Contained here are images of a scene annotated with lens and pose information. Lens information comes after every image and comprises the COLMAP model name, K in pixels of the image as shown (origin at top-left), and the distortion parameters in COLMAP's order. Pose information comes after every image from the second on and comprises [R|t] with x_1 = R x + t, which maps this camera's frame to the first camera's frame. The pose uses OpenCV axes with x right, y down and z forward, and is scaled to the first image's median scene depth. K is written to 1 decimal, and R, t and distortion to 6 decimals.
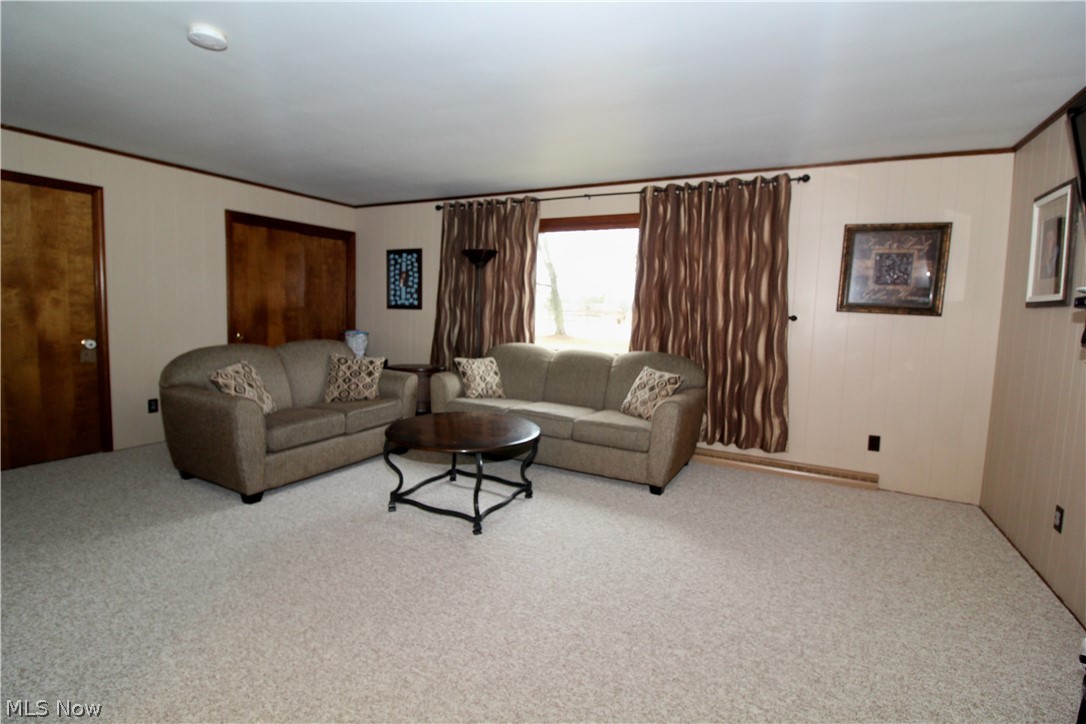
lens RADIAL K [[500.4, 0, 543.8], [0, 500.4, 349.7], [0, 0, 1]] dist [-0.001699, -0.013229]
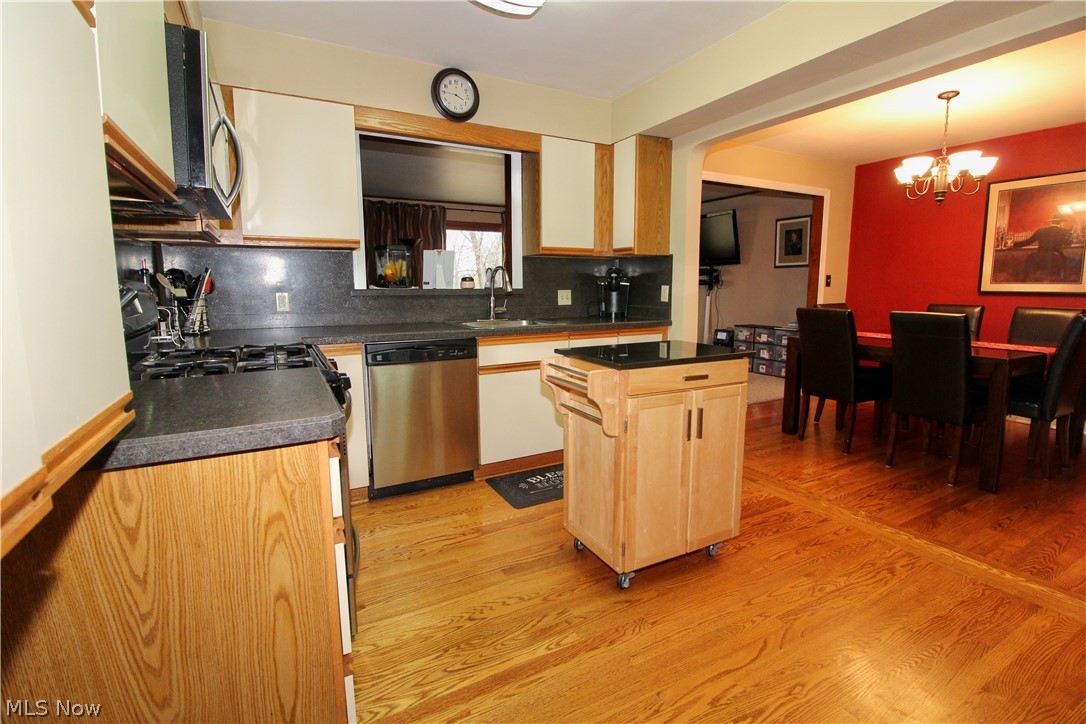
lens RADIAL K [[500.4, 0, 543.8], [0, 500.4, 349.7], [0, 0, 1]] dist [-0.001699, -0.013229]
pose [[0.557044, -0.136460, 0.819195, -1.165531], [0.087499, 0.990561, 0.105508, 0.002209], [-0.825861, 0.012906, 0.563726, -0.137399]]
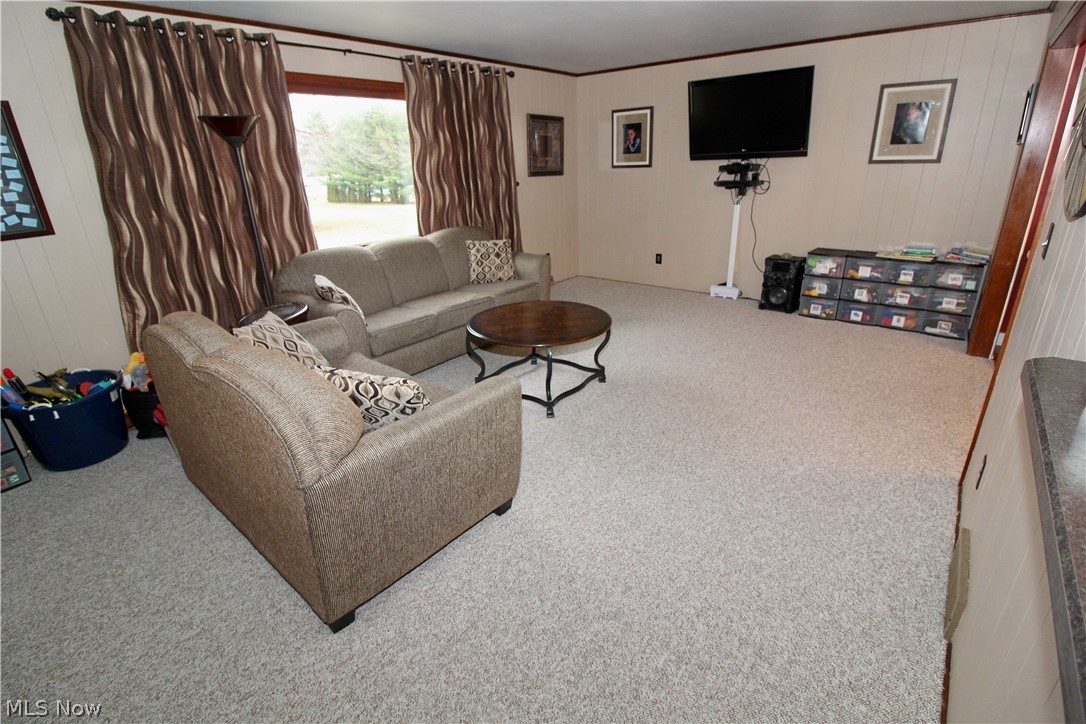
lens RADIAL K [[518.2, 0, 547.3], [0, 518.2, 345.1], [0, 0, 1]] dist [0.035244, -0.027654]
pose [[0.177429, -0.374922, 0.909919, -0.772113], [0.117675, 0.926038, 0.358618, -0.124284], [-0.977073, 0.043445, 0.208425, 0.496754]]
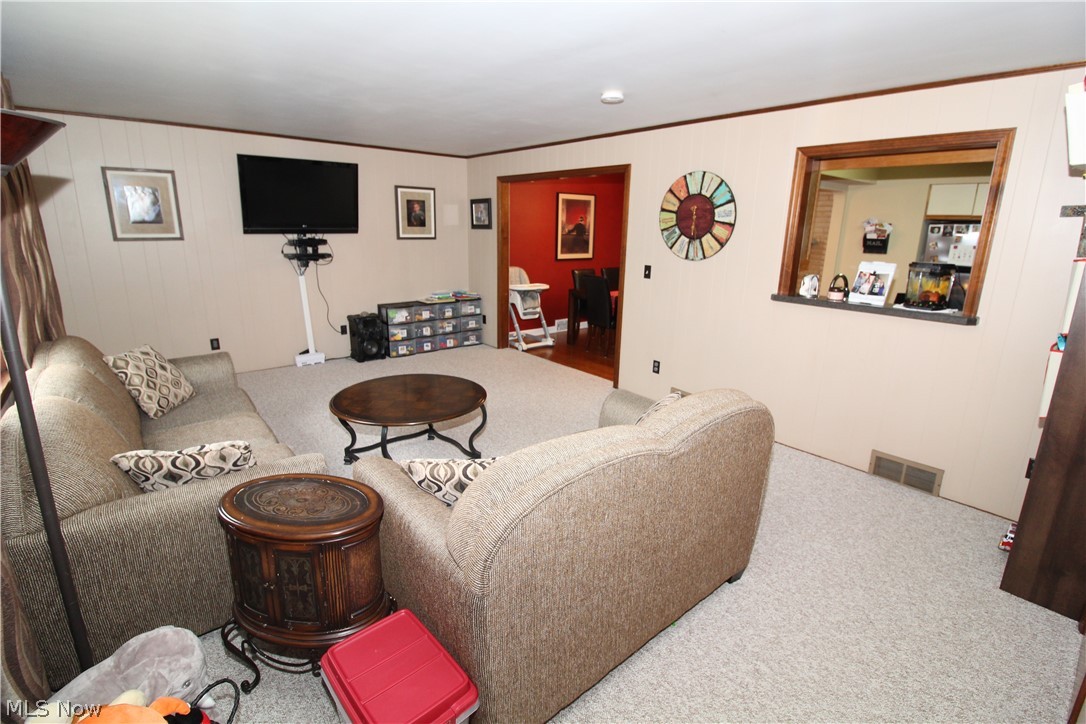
lens RADIAL K [[495.1, 0, 543.2], [0, 495.1, 347.4], [0, 0, 1]] dist [-0.001902, -0.000314]
pose [[-0.928111, -0.134701, 0.347082, -0.476415], [-0.016941, 0.946569, 0.322057, -0.169054], [-0.371919, 0.293024, -0.880803, 1.143680]]
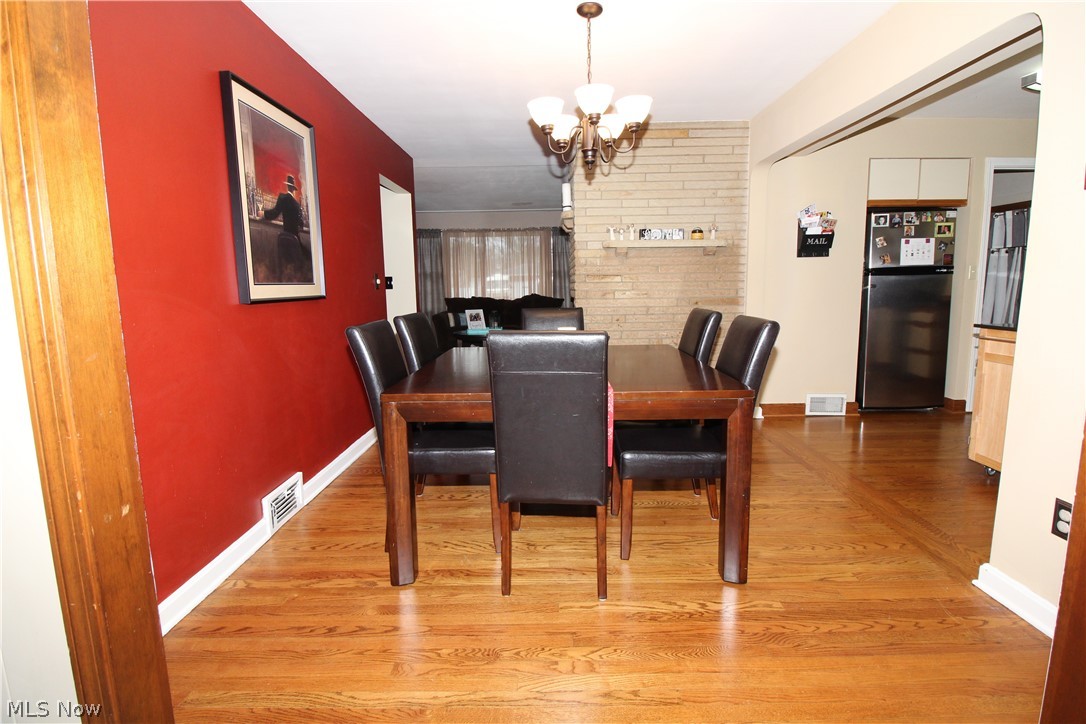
lens RADIAL K [[500.4, 0, 543.8], [0, 500.4, 349.7], [0, 0, 1]] dist [-0.001699, -0.013229]
pose [[-0.884786, 0.047318, -0.463590, 0.021081], [-0.047935, 0.980312, 0.191547, 0.006502], [0.463526, 0.191700, -0.865098, 0.233155]]
